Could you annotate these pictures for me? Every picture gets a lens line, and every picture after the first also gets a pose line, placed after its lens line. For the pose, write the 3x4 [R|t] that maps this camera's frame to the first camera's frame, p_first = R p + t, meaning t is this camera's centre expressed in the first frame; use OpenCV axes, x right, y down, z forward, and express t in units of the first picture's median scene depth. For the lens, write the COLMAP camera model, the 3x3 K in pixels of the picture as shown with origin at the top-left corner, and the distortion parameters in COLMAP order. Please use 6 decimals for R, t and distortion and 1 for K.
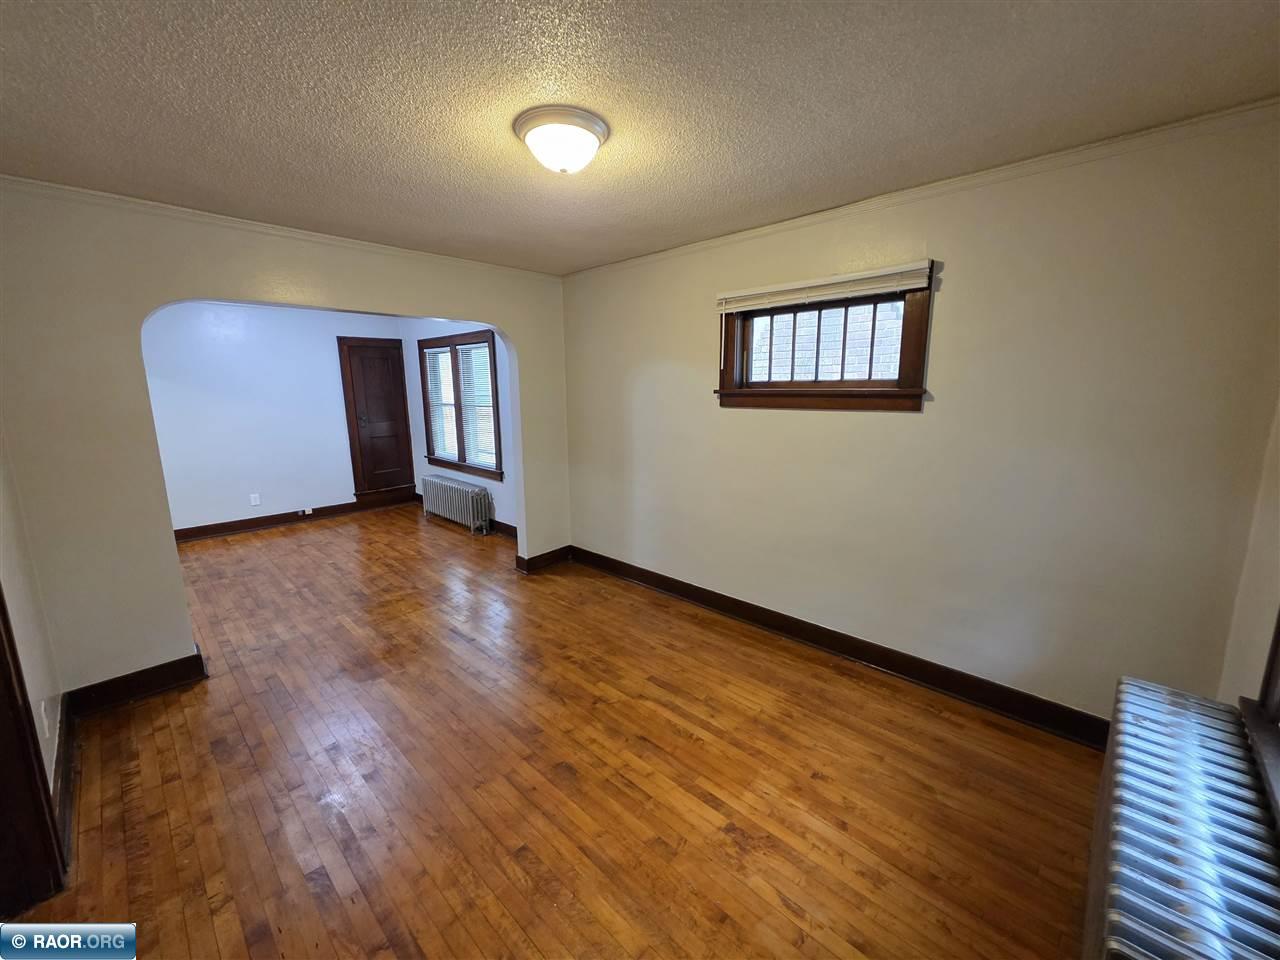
lens RADIAL K [[507.6, 0, 638.5], [0, 507.6, 478.7], [0, 0, 1]] dist [-0.001184, 0.000956]
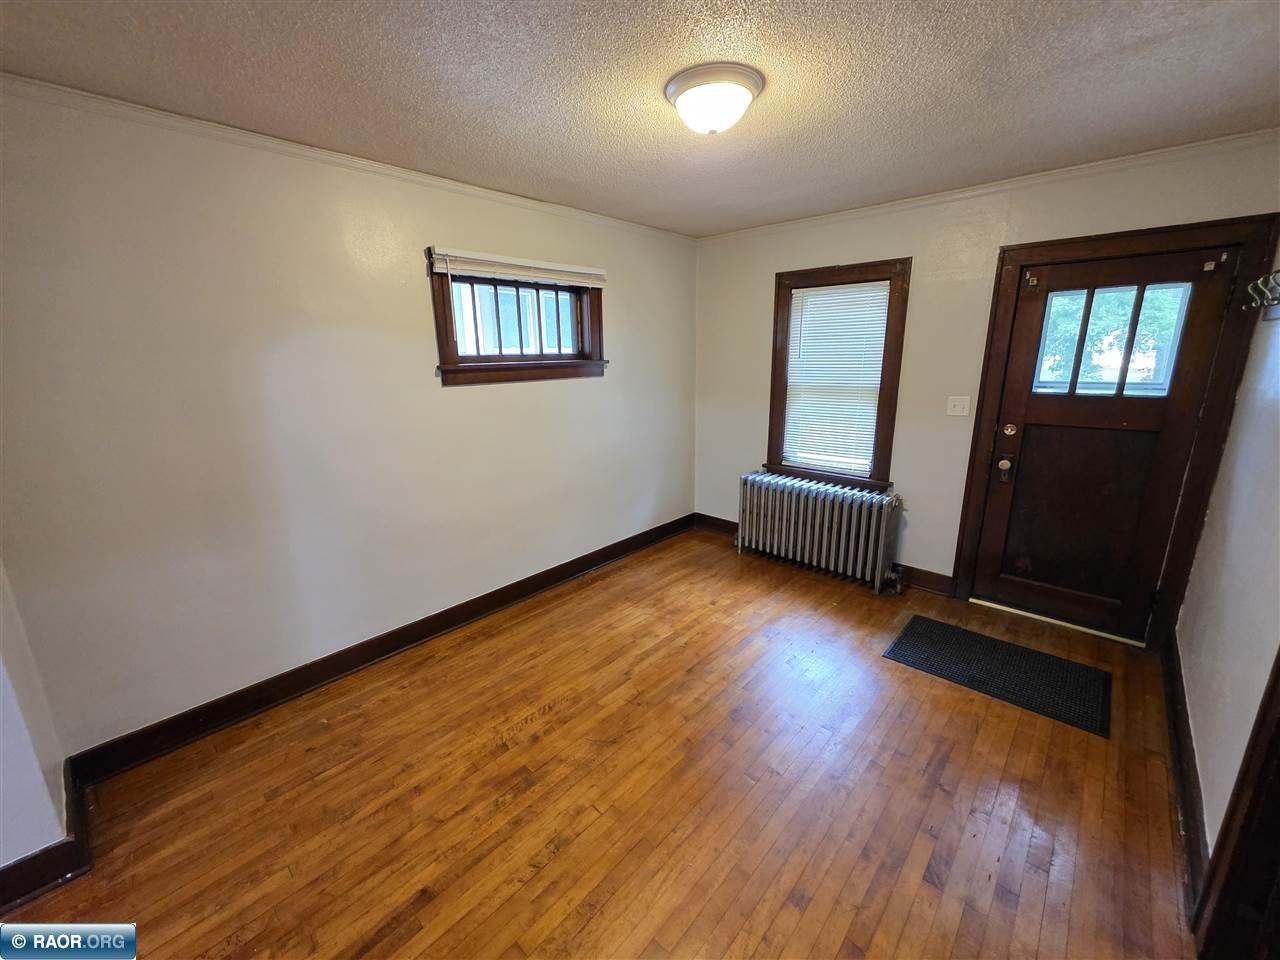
lens RADIAL K [[507.6, 0, 641.6], [0, 507.6, 478.3], [0, 0, 1]] dist [-0.001184, 0.000956]
pose [[-0.016017, -0.235297, 0.971792, -0.836941], [0.197346, 0.952054, 0.233770, -0.155959], [-0.980203, 0.195523, 0.031186, 0.831380]]
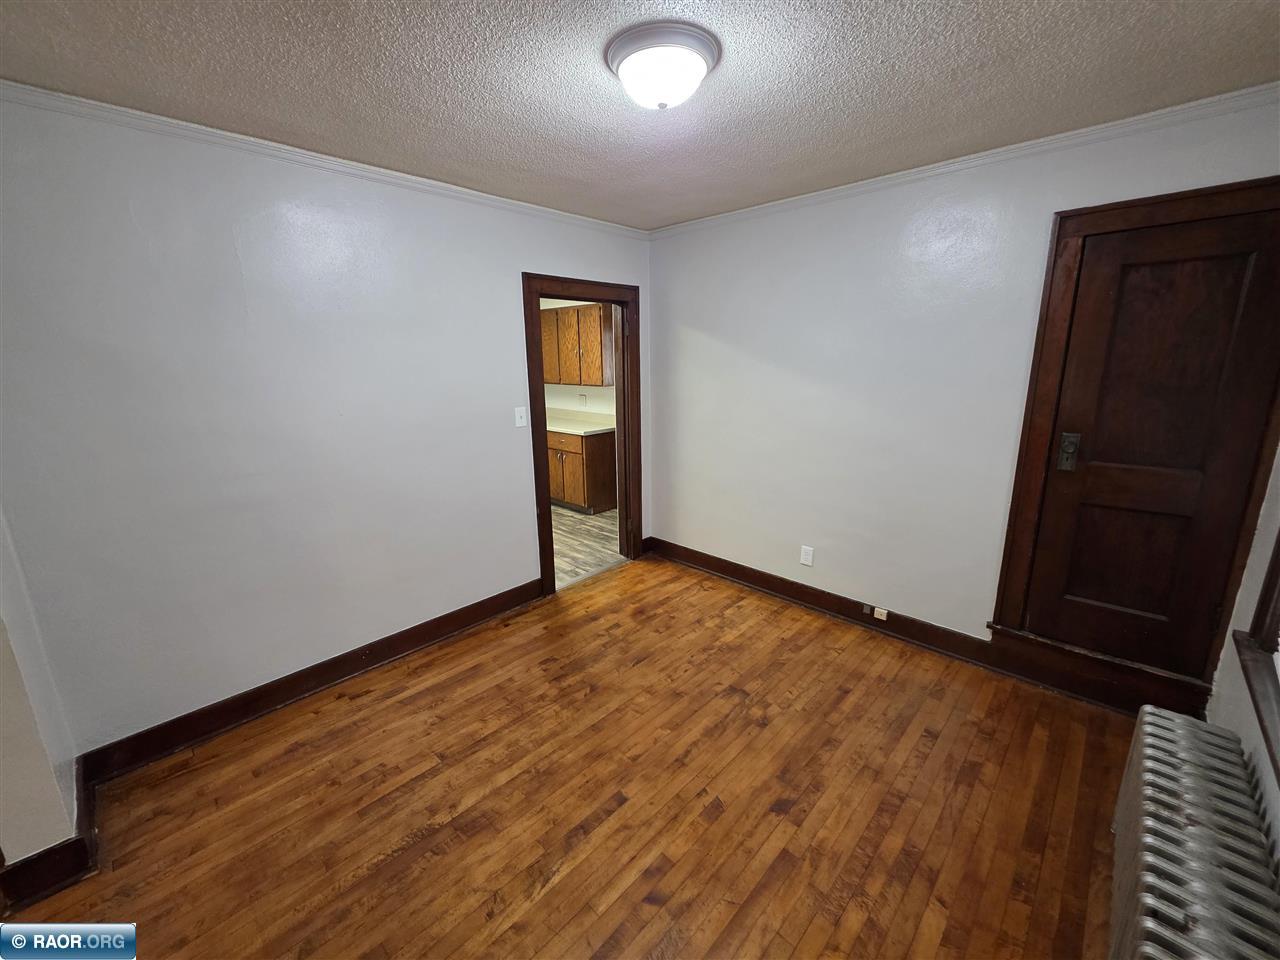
lens RADIAL K [[507.6, 0, 639.0], [0, 507.6, 476.4], [0, 0, 1]] dist [-0.001184, 0.000956]
pose [[-0.002224, 0.230949, -0.972963, -0.452473], [-0.168006, 0.959050, 0.228030, -0.299884], [0.985784, 0.163970, 0.036668, 1.622087]]
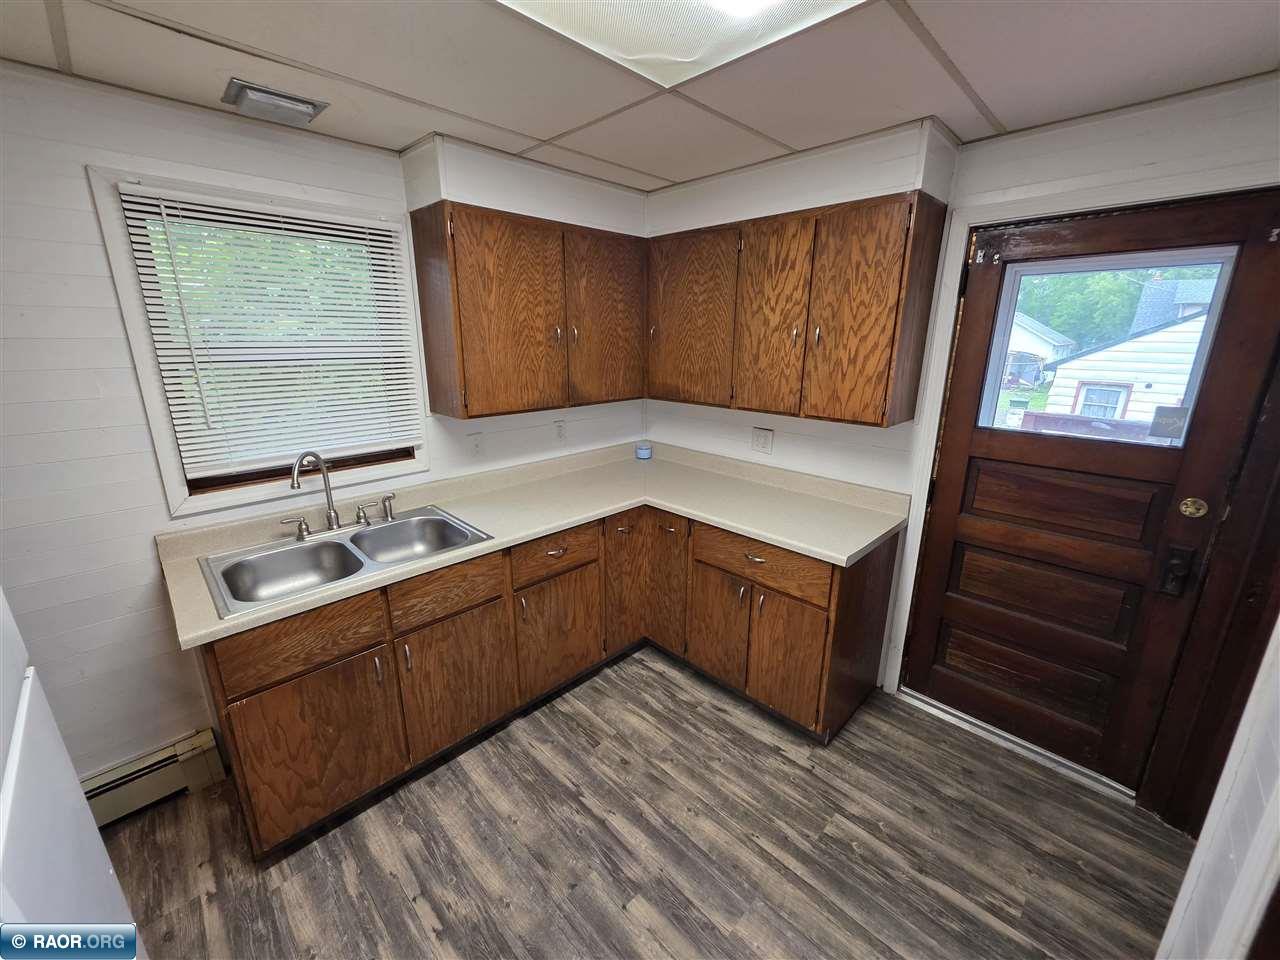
lens RADIAL K [[507.6, 0, 641.0], [0, 507.6, 478.0], [0, 0, 1]] dist [-0.001184, 0.000956]
pose [[-0.021881, 0.269546, -0.962739, -1.646333], [-0.189276, 0.944438, 0.268724, -0.228023], [0.981680, 0.188103, 0.030353, 1.169145]]
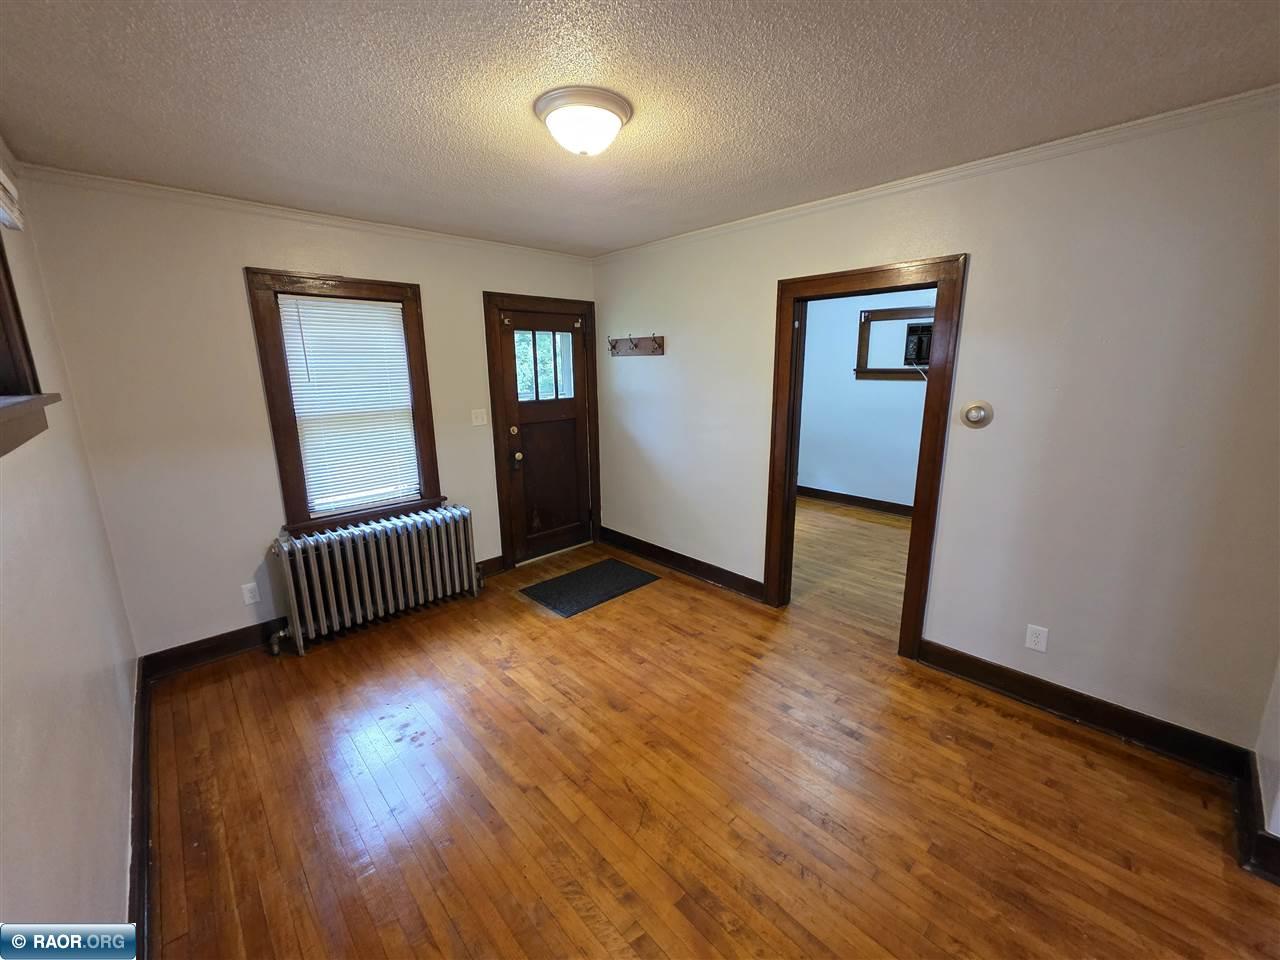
lens RADIAL K [[507.6, 0, 637.7], [0, 507.6, 476.7], [0, 0, 1]] dist [-0.001184, 0.000956]
pose [[-0.998430, 0.008040, 0.055439, -0.200504], [0.029014, 0.920784, 0.388992, -0.277385], [-0.047920, 0.389990, -0.919571, 1.444407]]
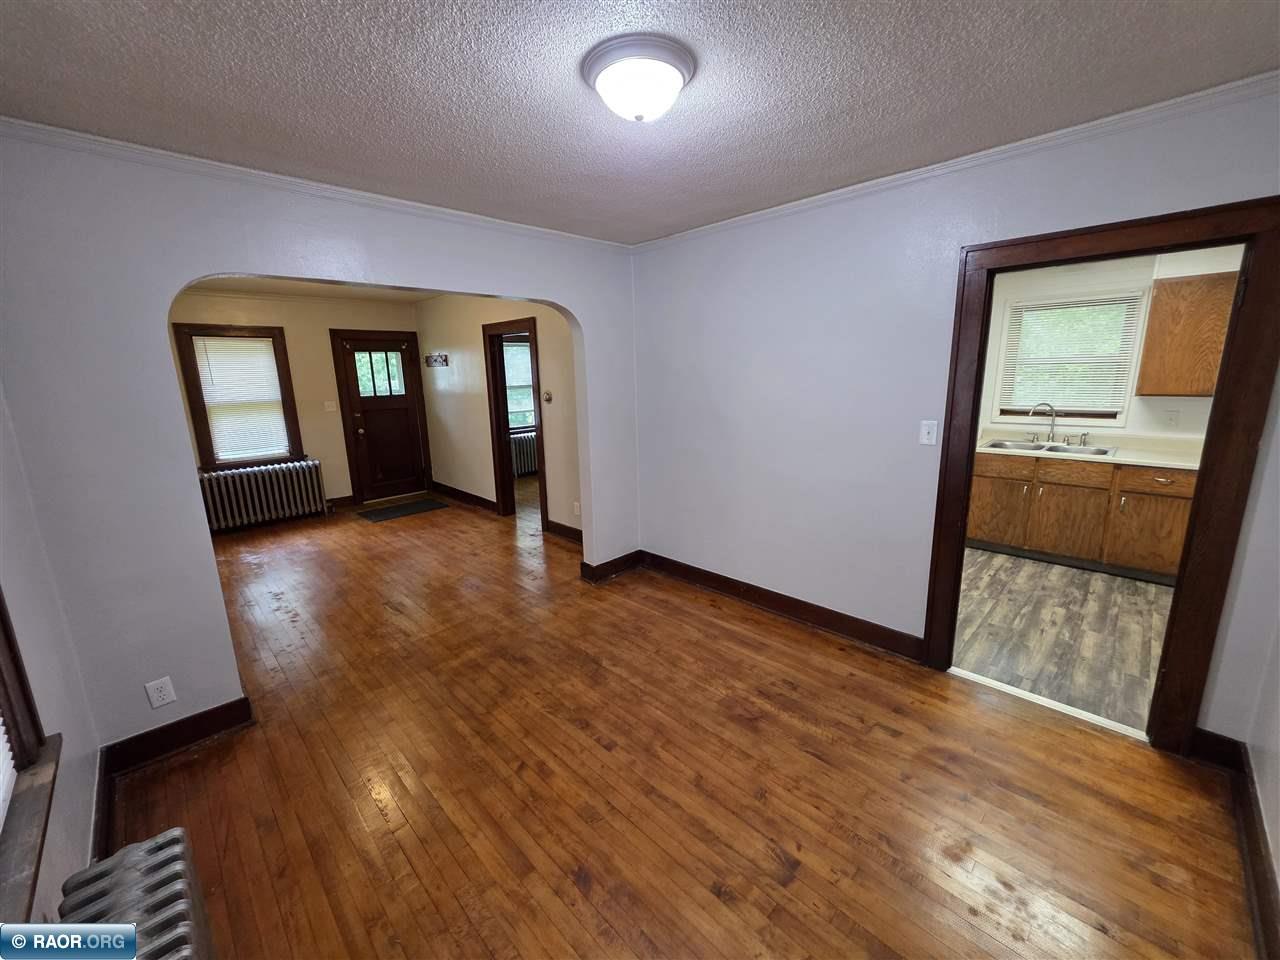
lens RADIAL K [[507.6, 0, 638.5], [0, 507.6, 476.9], [0, 0, 1]] dist [-0.001184, 0.000956]
pose [[-0.999248, 0.022832, 0.031347, -1.103275], [0.033060, 0.924062, 0.380811, -0.417292], [-0.020272, 0.381561, -0.924121, 2.274633]]
